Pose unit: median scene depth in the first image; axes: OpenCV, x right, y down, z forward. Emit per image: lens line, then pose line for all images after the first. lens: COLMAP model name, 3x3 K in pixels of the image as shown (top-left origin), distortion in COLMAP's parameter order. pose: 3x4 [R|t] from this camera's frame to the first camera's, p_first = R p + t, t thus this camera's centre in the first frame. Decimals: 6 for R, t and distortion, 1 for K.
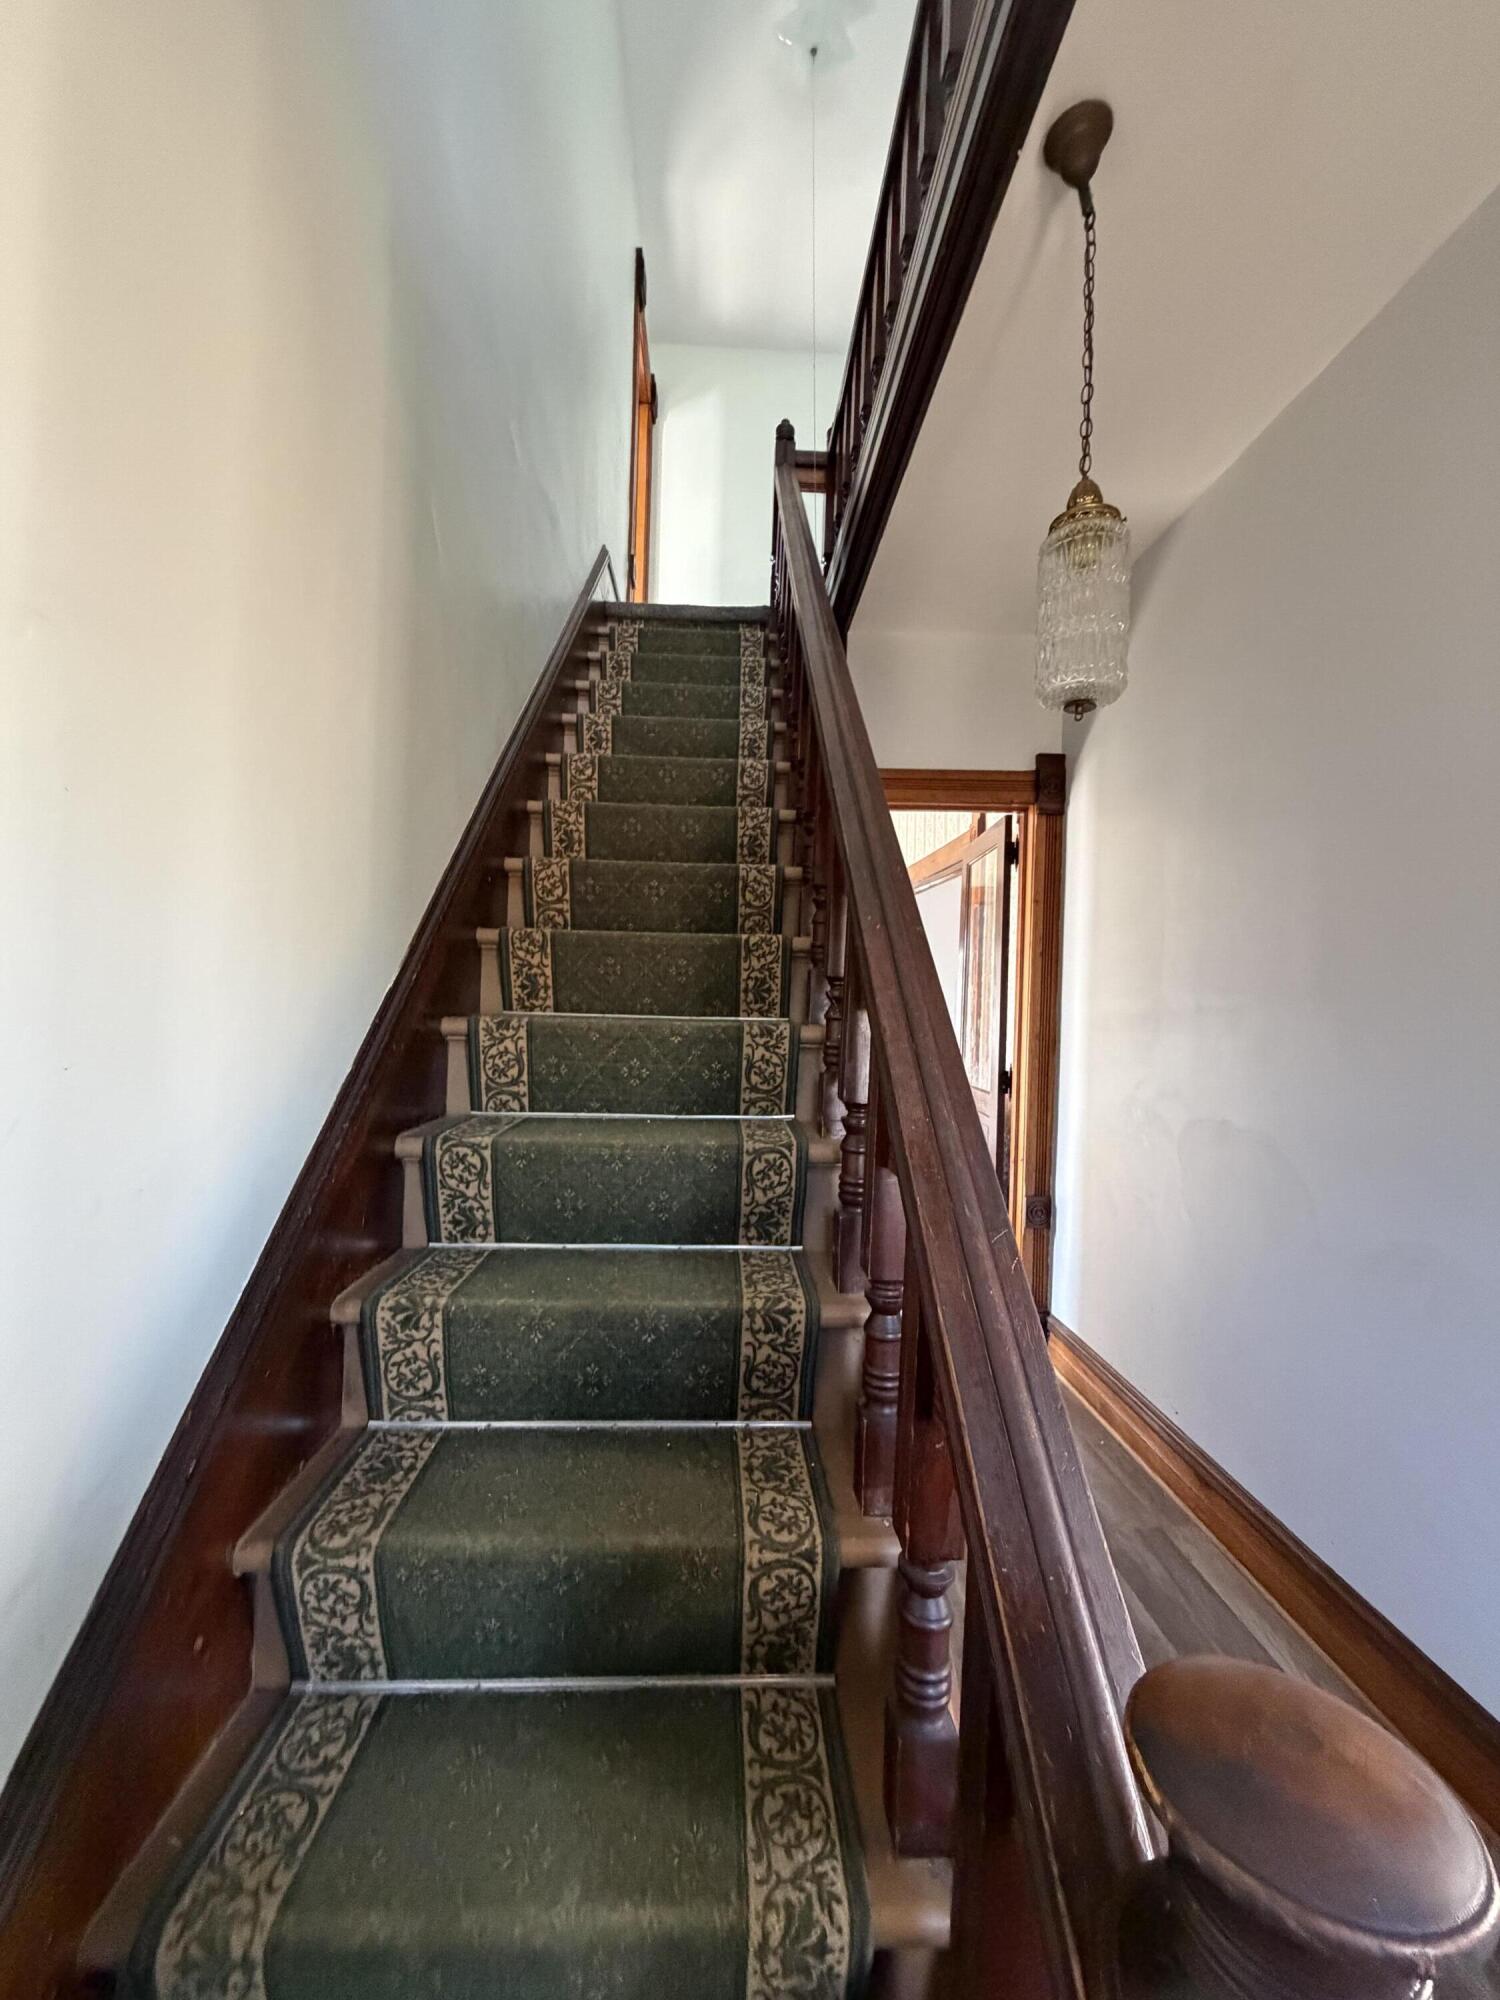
lens RADIAL K [[792.5, 0, 748.5], [0, 792.5, 1008.1], [0, 0, 1]] dist [-0.001400, 0.000062]
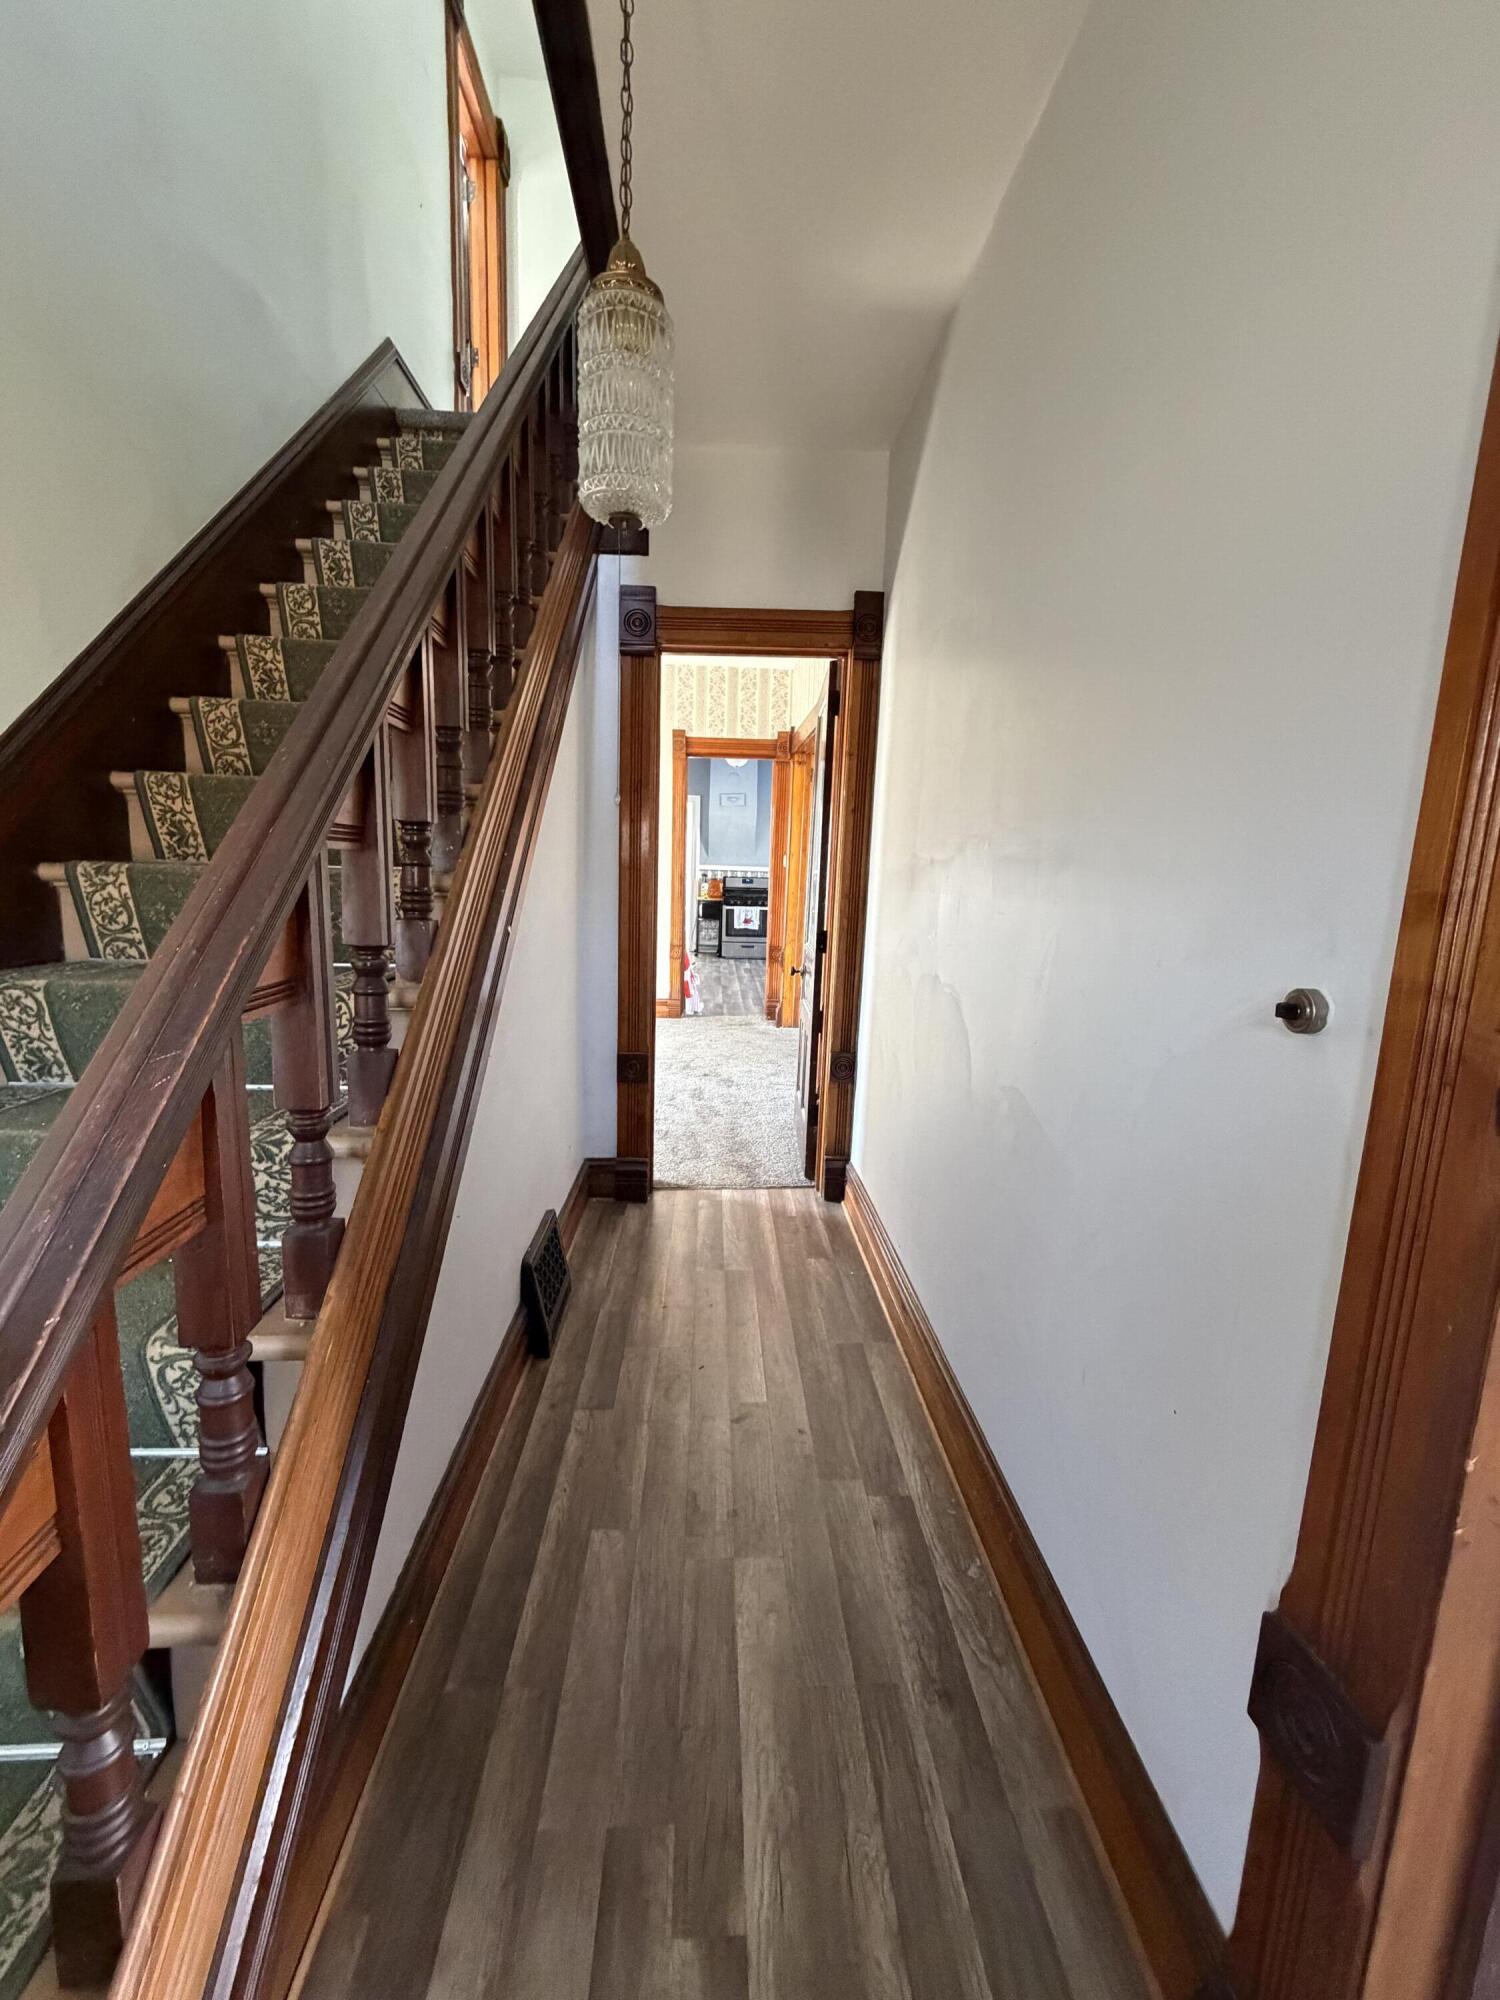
lens RADIAL K [[792.5, 0, 749.2], [0, 792.5, 1003.7], [0, 0, 1]] dist [-0.001400, 0.000062]
pose [[0.999967, 0.003166, 0.007508, 0.430464], [-0.004329, 0.987040, 0.160415, 0.020468], [-0.006902, -0.160442, 0.987021, -0.005919]]
